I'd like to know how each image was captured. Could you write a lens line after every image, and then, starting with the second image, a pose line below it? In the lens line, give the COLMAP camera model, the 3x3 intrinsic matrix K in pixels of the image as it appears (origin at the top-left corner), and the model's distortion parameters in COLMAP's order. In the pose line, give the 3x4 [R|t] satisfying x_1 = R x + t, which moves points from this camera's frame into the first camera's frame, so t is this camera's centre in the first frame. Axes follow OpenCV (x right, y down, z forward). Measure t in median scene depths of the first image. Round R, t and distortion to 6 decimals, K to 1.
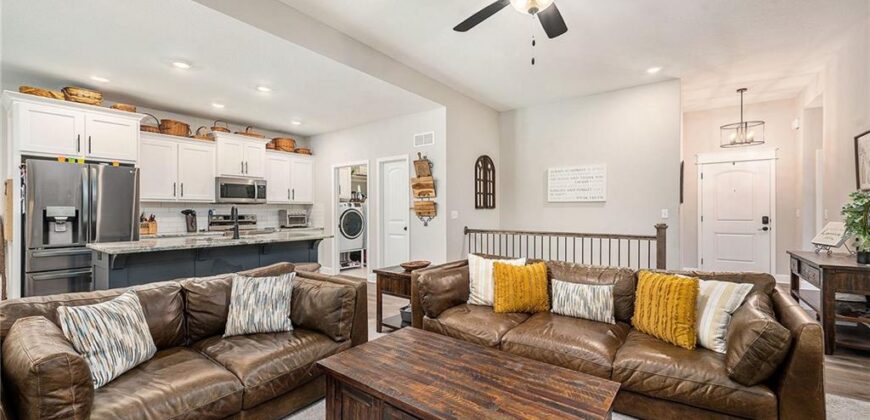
lens RADIAL K [[348.6, 0, 433.2], [0, 348.6, 215.8], [0, 0, 1]] dist [0.002502, -0.000336]
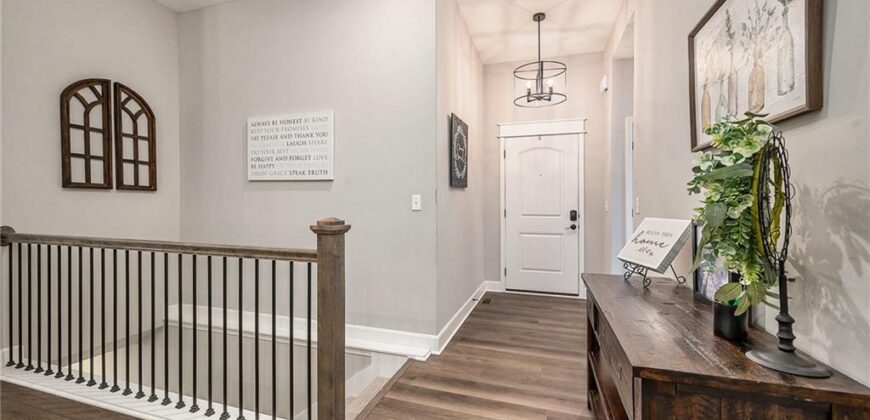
lens RADIAL K [[348.6, 0, 438.3], [0, 348.6, 207.5], [0, 0, 1]] dist [0.002502, -0.000336]
pose [[0.943509, 0.011932, 0.331133, 0.457744], [-0.008057, 0.999882, -0.013073, 0.007812], [-0.331250, 0.009667, 0.943493, 0.417032]]
